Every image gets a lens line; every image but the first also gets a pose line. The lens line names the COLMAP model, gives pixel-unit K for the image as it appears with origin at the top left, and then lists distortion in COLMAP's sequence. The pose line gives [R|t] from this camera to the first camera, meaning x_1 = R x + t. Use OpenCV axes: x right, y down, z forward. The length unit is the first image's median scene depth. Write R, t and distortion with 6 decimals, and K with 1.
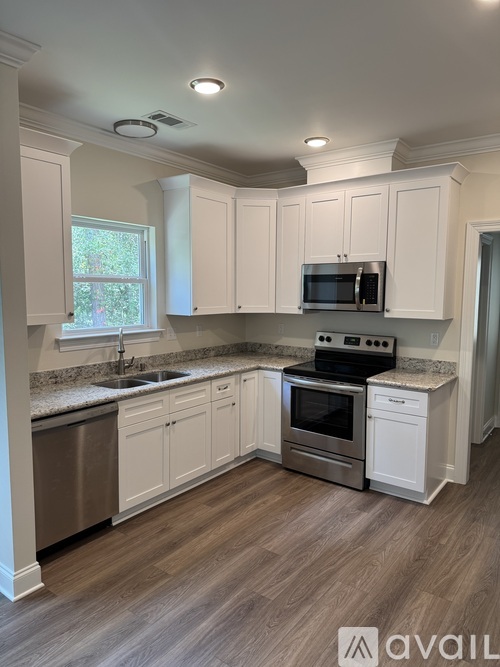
lens RADIAL K [[455.6, 0, 250.0], [0, 455.6, 333.5], [0, 0, 1]] dist [0.025960, -0.002462]
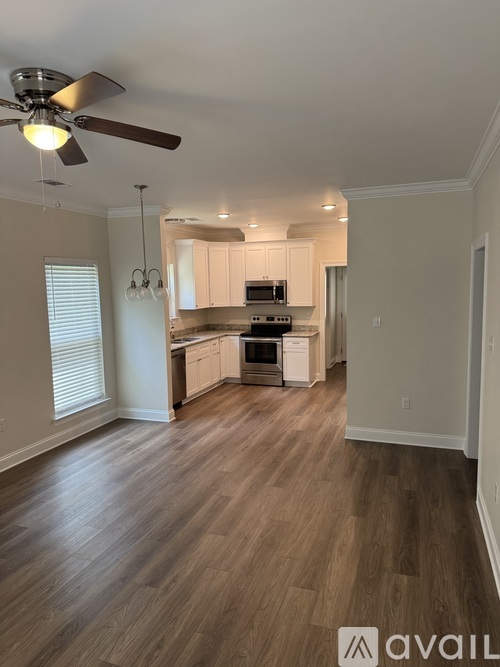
lens RADIAL K [[455.6, 0, 250.0], [0, 455.6, 333.5], [0, 0, 1]] dist [0.025960, -0.002462]
pose [[0.953461, -0.058740, 0.295739, -0.489940], [0.055175, 0.998268, 0.020393, 0.037581], [-0.296425, -0.003127, 0.955051, -0.949691]]
